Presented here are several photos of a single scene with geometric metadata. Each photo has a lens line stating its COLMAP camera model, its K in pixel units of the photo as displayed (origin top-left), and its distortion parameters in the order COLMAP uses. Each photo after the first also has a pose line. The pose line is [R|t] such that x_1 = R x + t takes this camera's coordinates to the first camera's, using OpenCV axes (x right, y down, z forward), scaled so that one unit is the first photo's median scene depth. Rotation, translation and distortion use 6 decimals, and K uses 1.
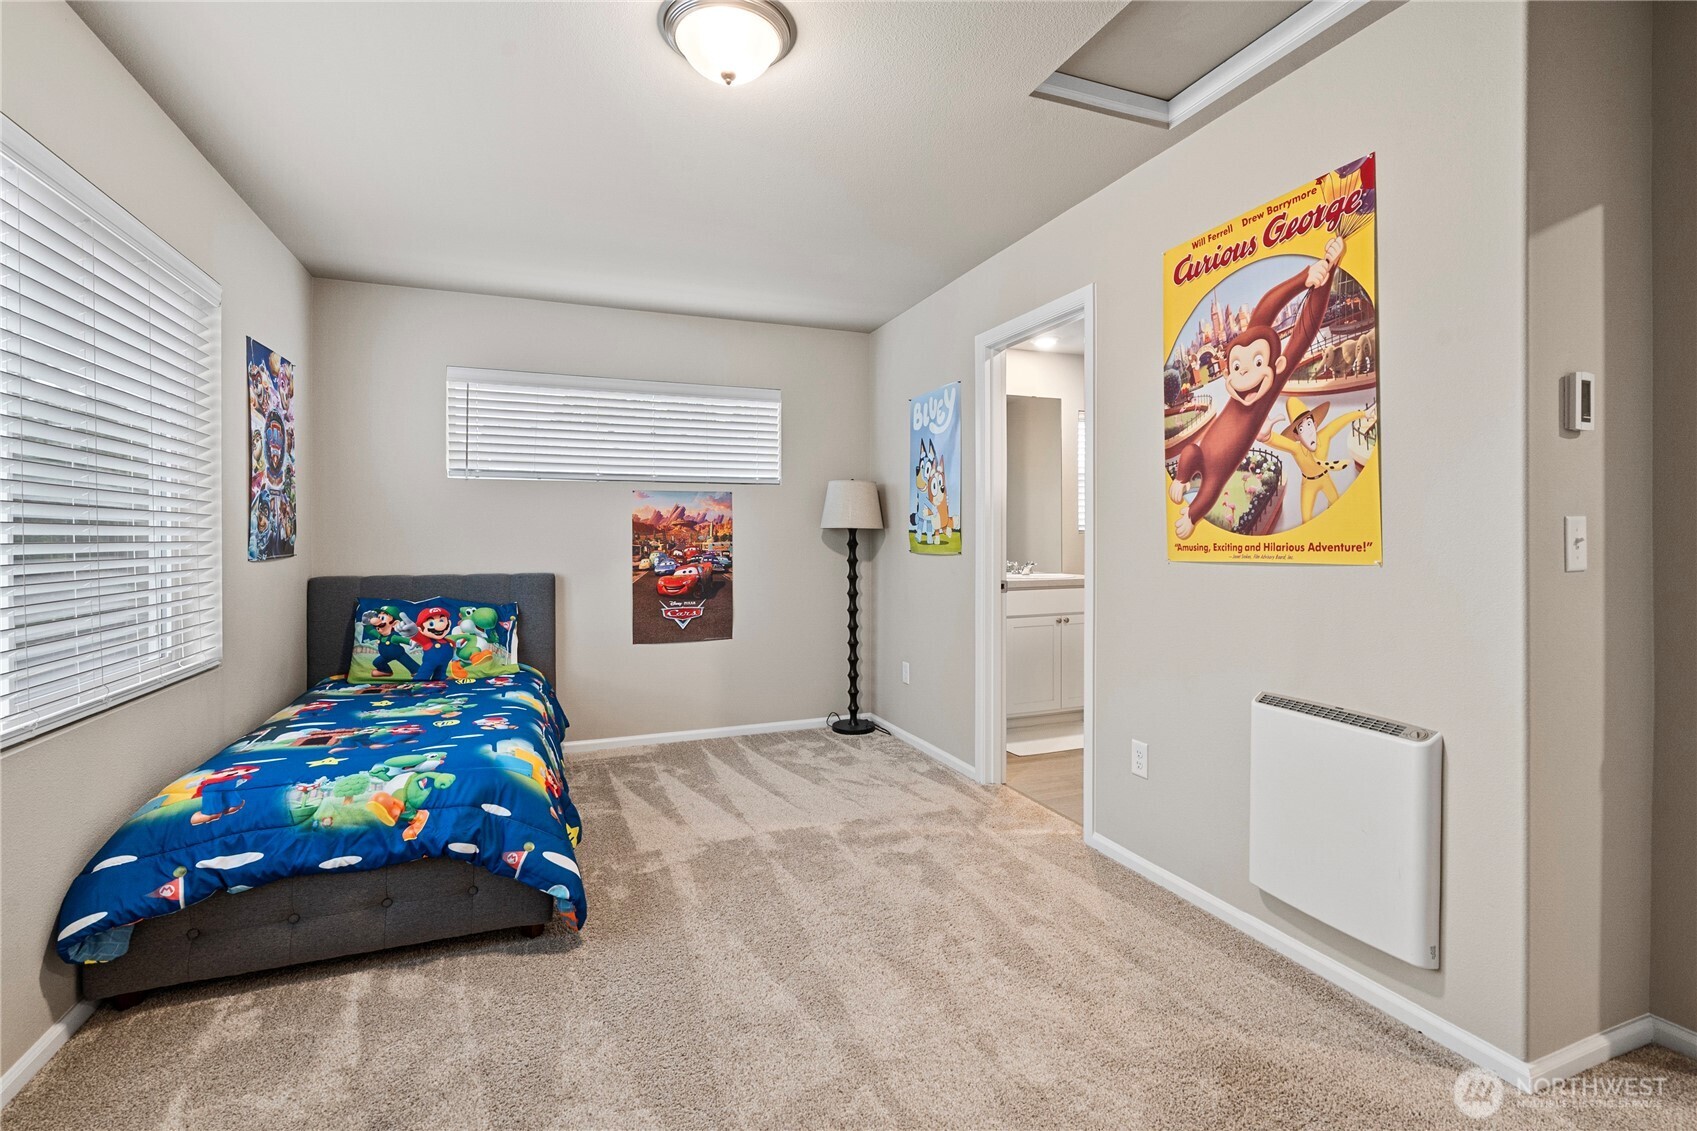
lens RADIAL K [[772.2, 0, 844.7], [0, 772.2, 534.6], [0, 0, 1]] dist [-0.002001, 0.001009]
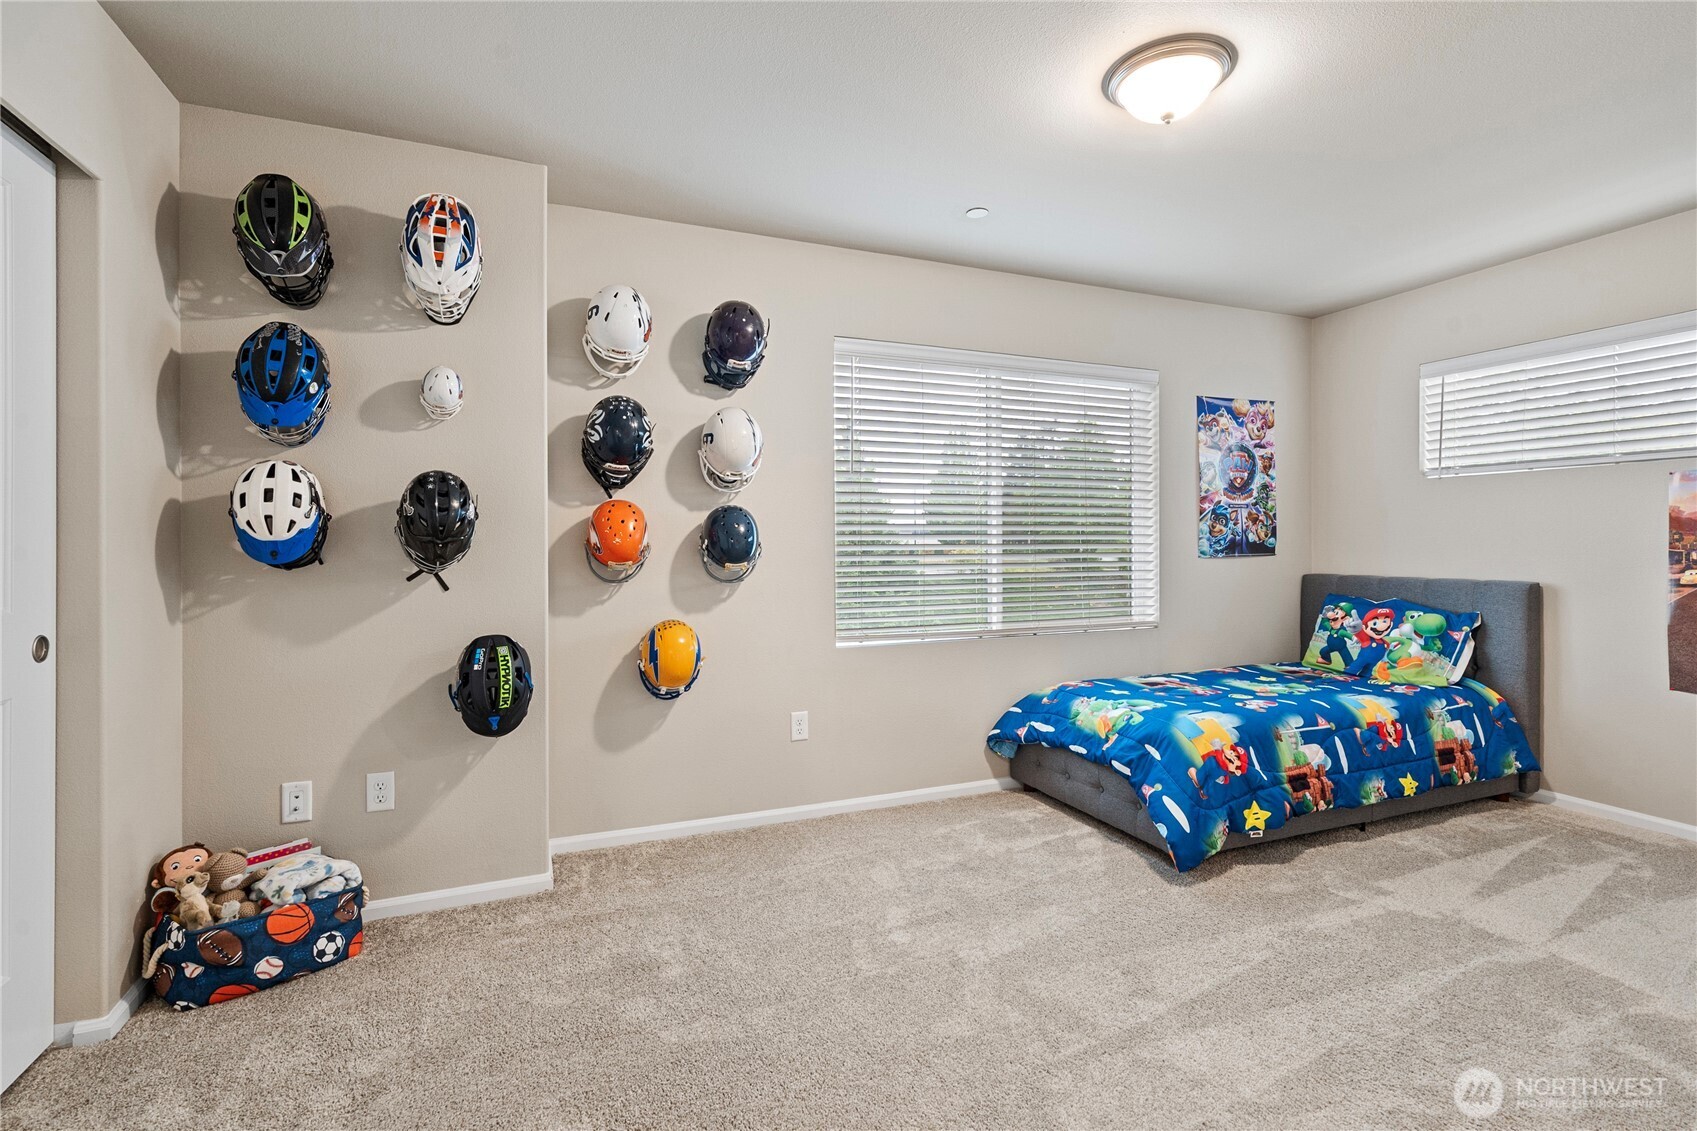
lens RADIAL K [[772.2, 0, 844.7], [0, 772.2, 534.6], [0, 0, 1]] dist [-0.002001, 0.001009]
pose [[0.012068, -0.010114, -0.999876, 0.505419], [0.007124, 0.999924, -0.010029, 0.002103], [0.999902, -0.007002, 0.012139, 0.286949]]
